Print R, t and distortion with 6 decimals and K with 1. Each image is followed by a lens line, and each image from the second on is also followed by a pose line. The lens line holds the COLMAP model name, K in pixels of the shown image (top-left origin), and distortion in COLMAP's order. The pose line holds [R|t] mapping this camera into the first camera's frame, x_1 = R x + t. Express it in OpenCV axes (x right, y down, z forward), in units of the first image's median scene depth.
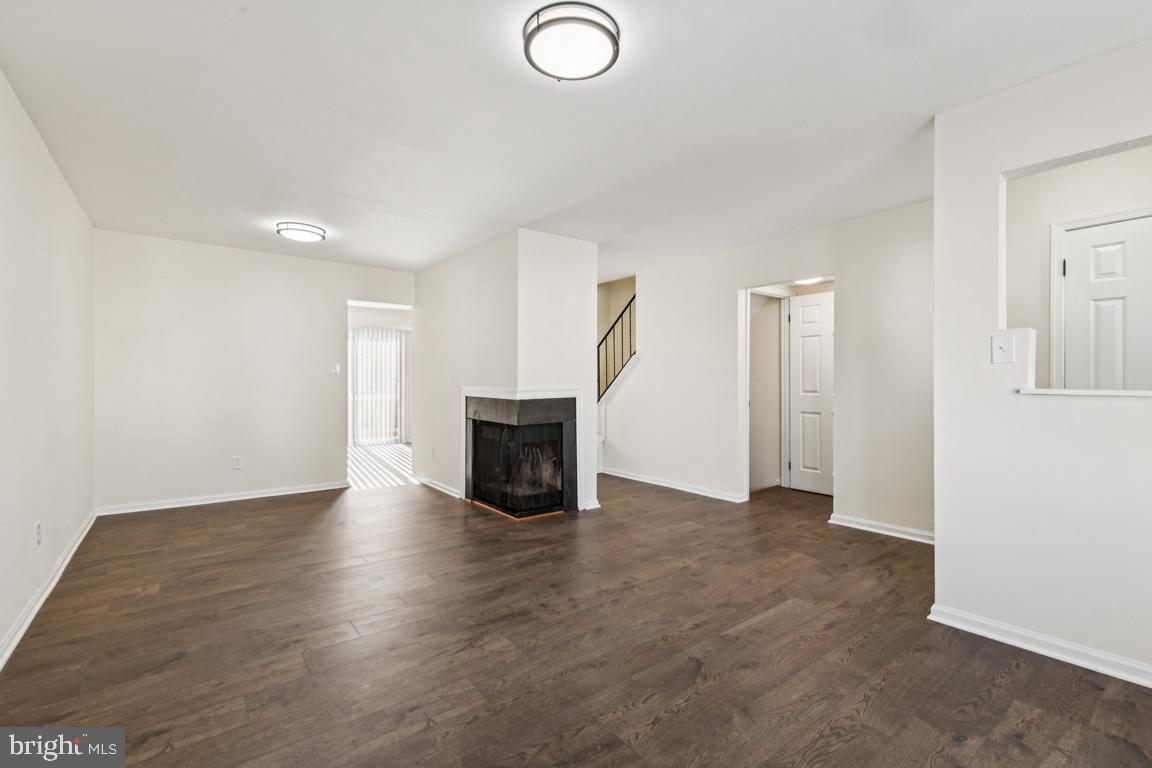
lens RADIAL K [[509.6, 0, 575.7], [0, 509.6, 376.9], [0, 0, 1]] dist [0.001043, 0.000160]
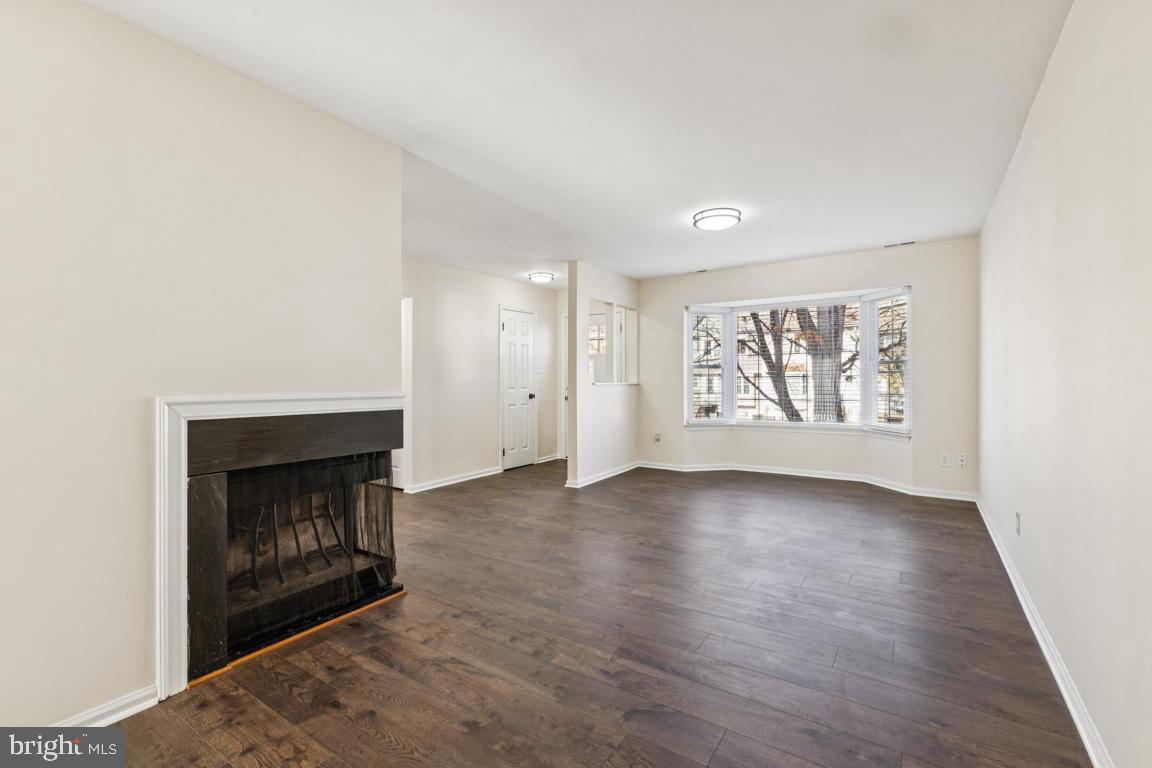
lens RADIAL K [[509.6, 0, 575.7], [0, 509.6, 376.9], [0, 0, 1]] dist [0.001043, 0.000160]
pose [[-0.313183, 0.001357, 0.949692, -1.045205], [0.000270, 0.999999, -0.001340, -0.003956], [-0.949693, -0.000163, -0.313183, 1.260224]]
